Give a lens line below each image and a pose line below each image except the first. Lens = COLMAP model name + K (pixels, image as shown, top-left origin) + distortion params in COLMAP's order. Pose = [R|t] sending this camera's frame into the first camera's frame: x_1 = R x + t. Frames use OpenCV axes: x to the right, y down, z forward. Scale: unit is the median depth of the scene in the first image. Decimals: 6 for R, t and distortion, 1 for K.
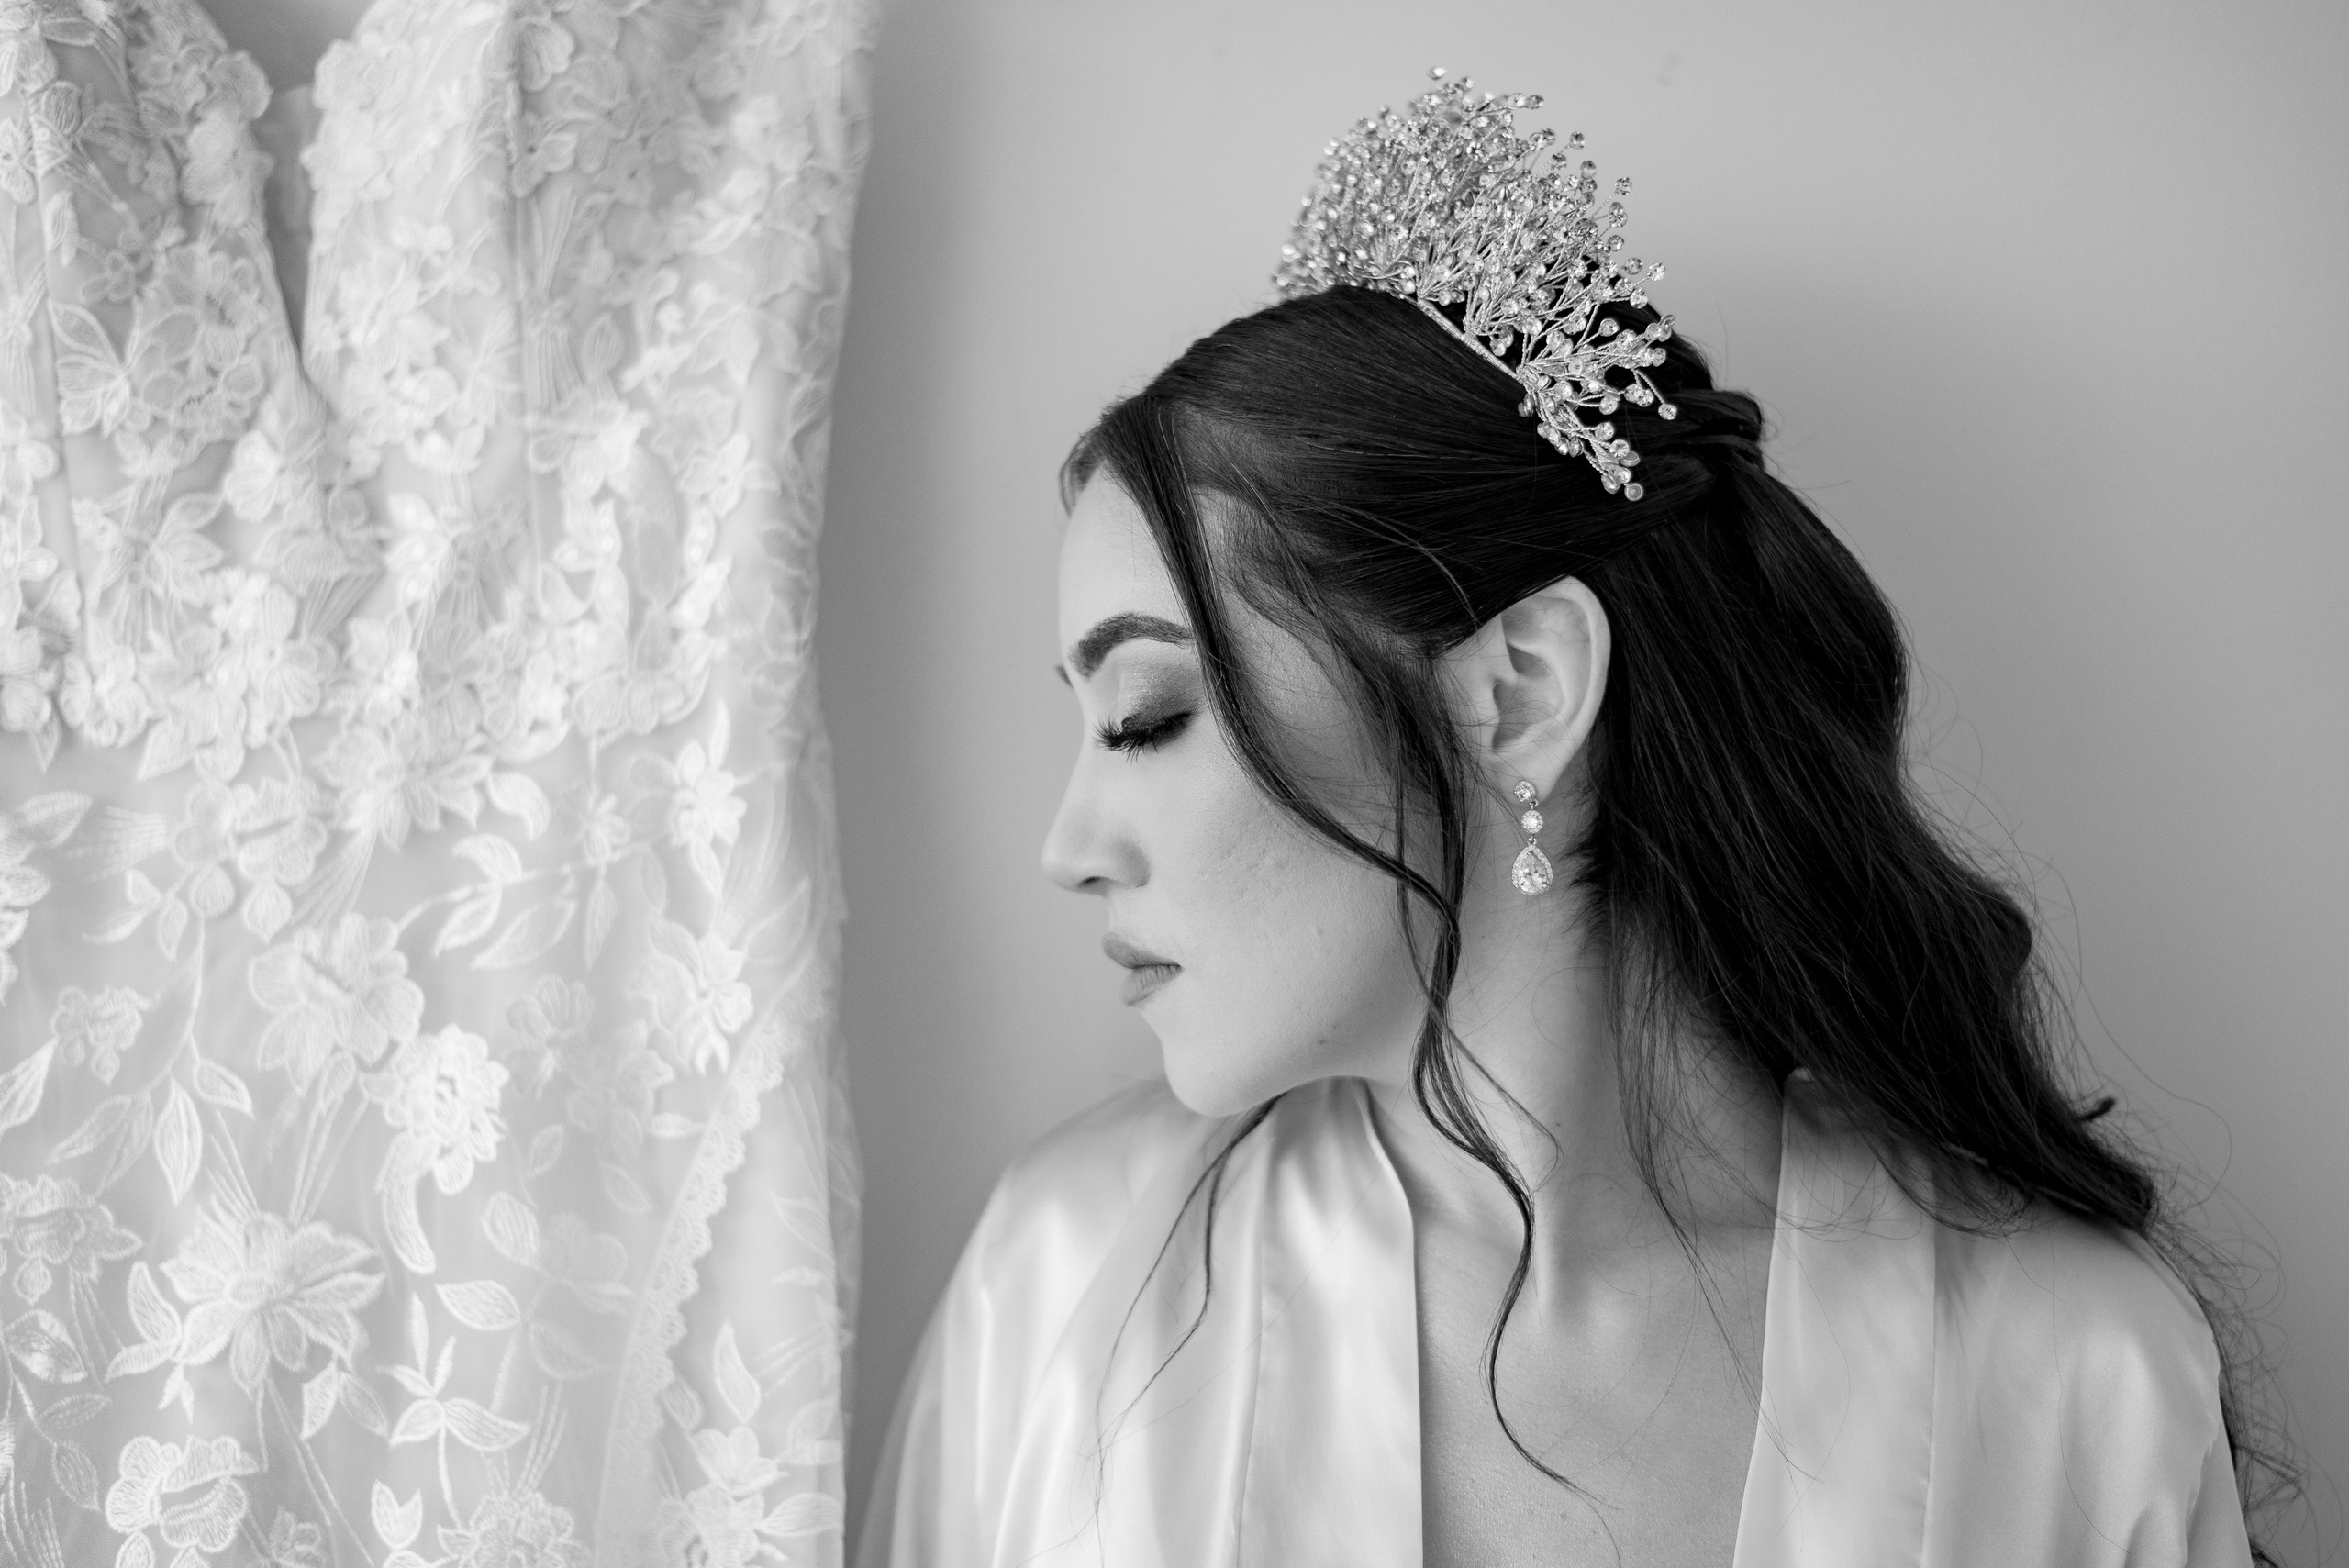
lens RADIAL K [[3323.0, 0, 1165.7], [0, 3323.0, 788.7], [0, 0, 1]] dist [0.004544, 0.000000]
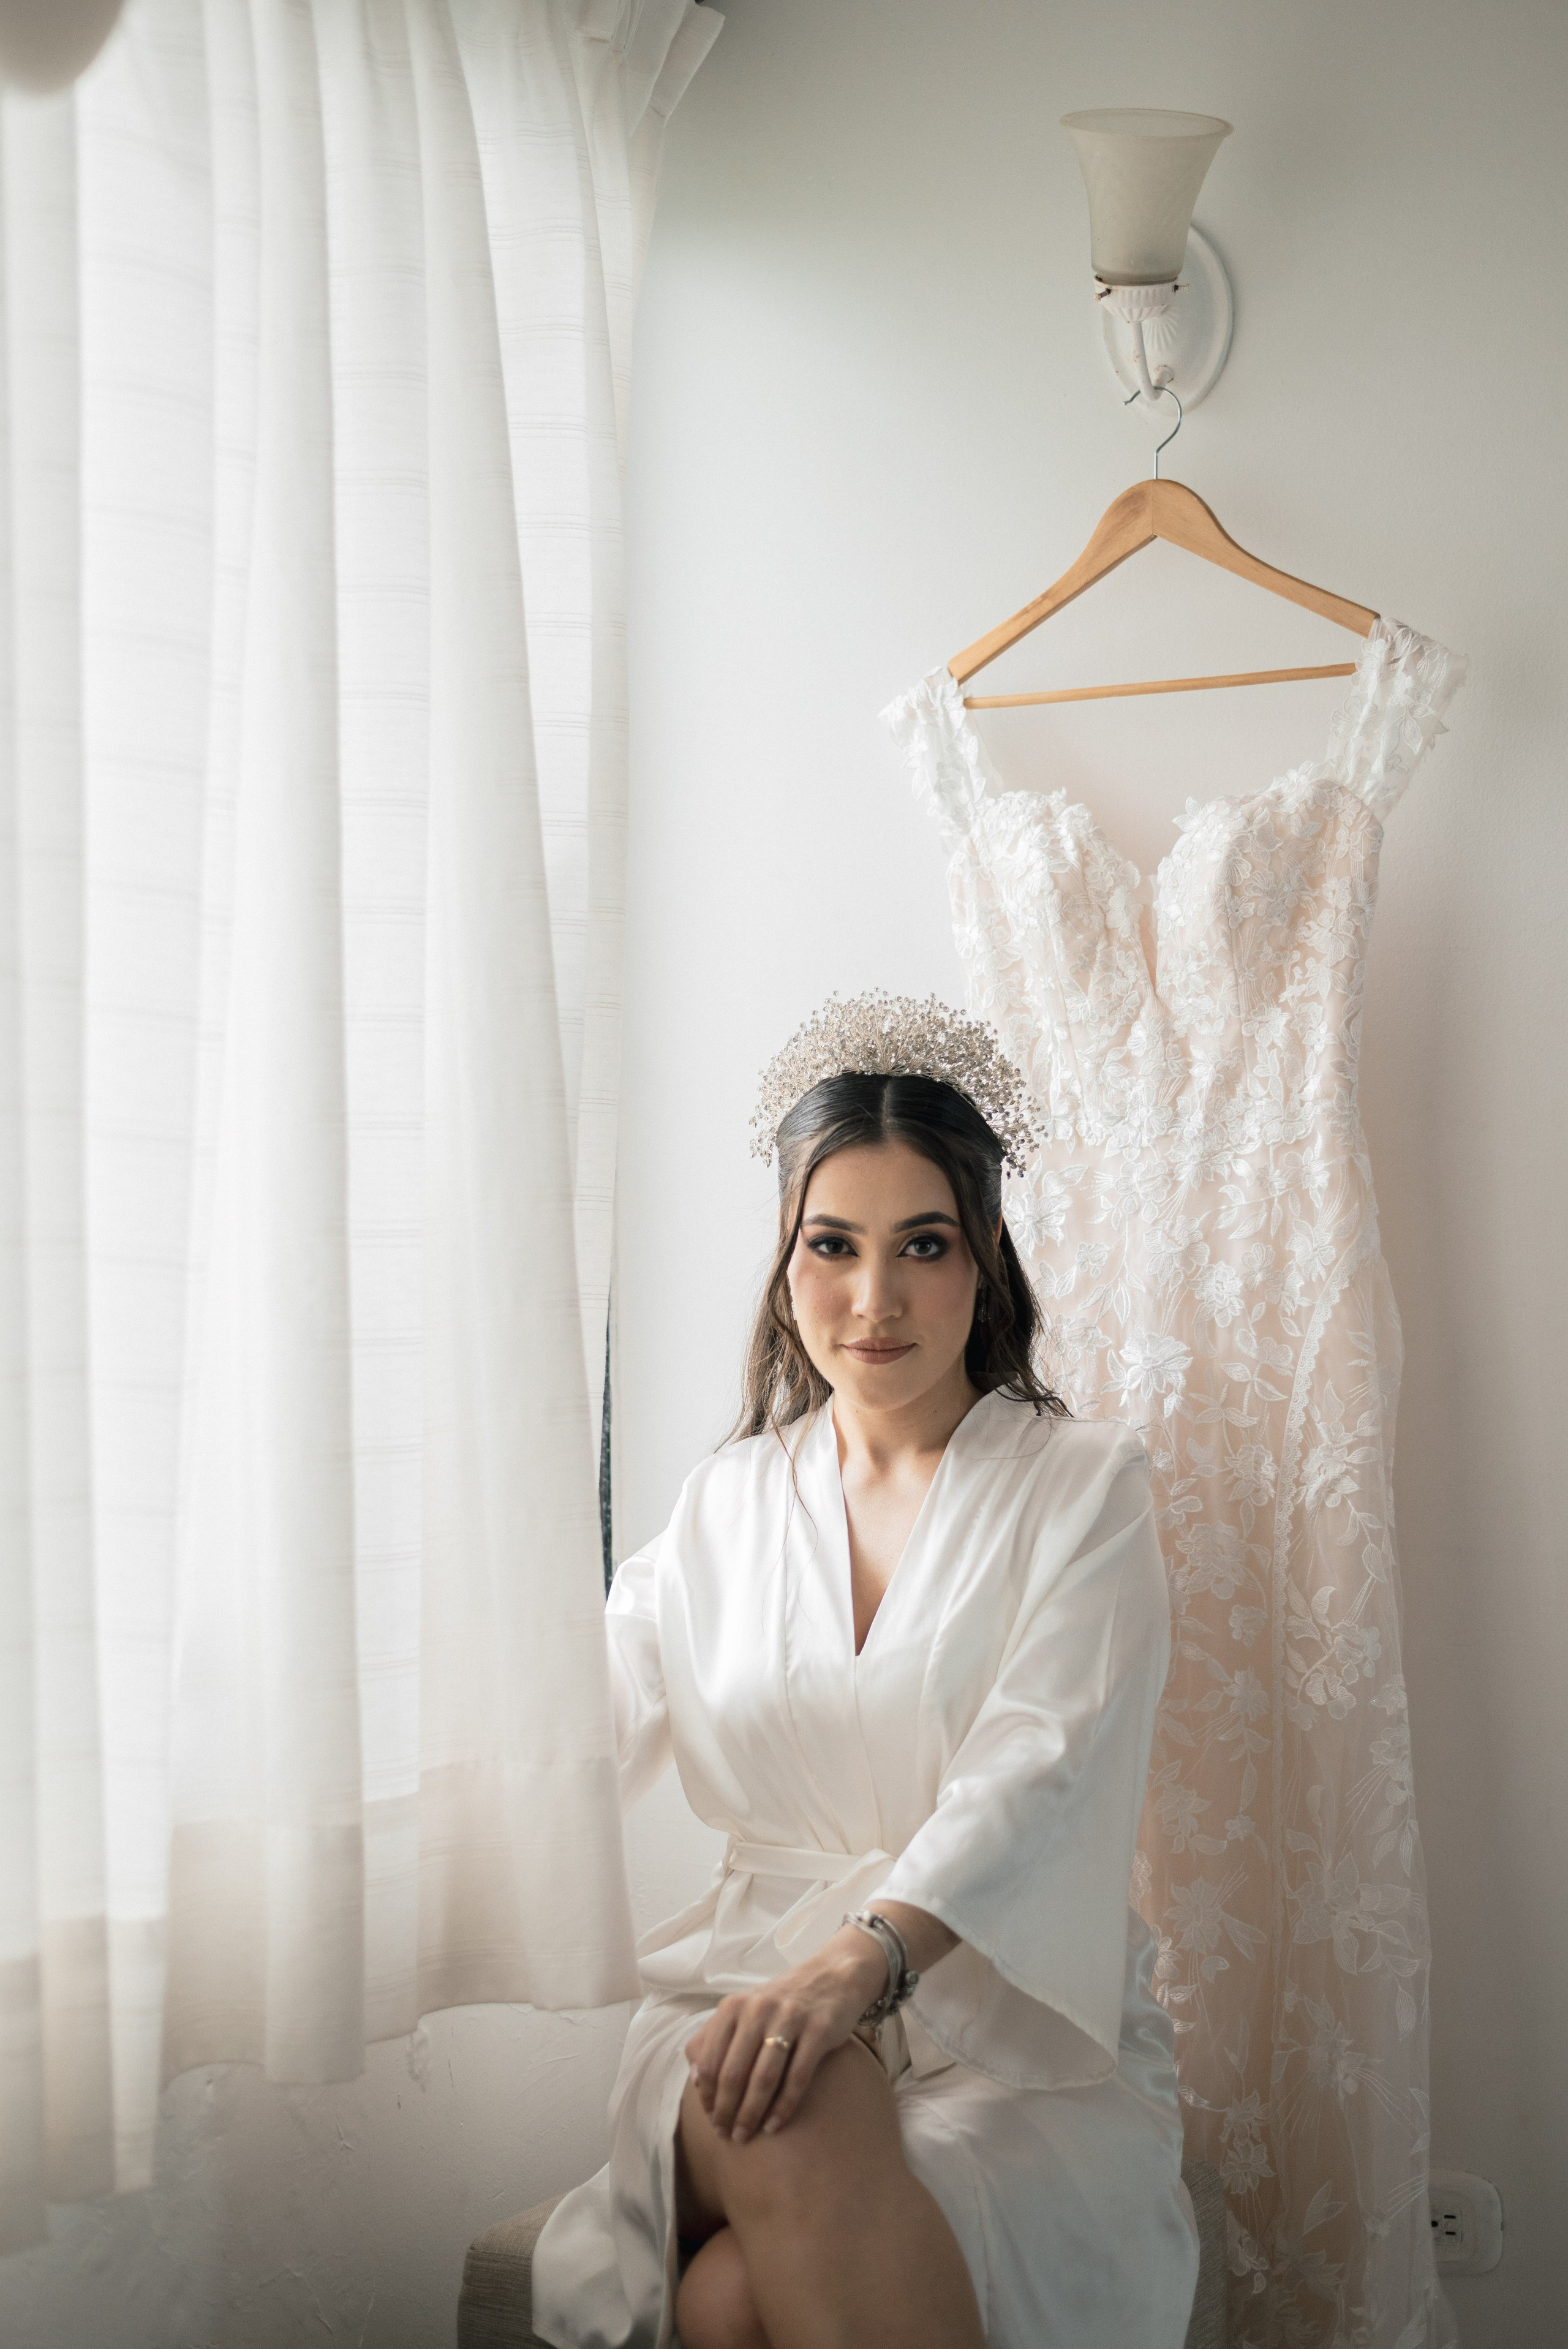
lens RADIAL K [[3323.1, 0, 770.0], [0, 3323.1, 1196.9], [0, 0, 1]] dist [0.004544, 0.000000]
pose [[0.893819, 0.006659, -0.448378, 0.602361], [0.063157, 0.988054, 0.140575, -0.348047], [0.443957, -0.153967, 0.882721, -1.353475]]
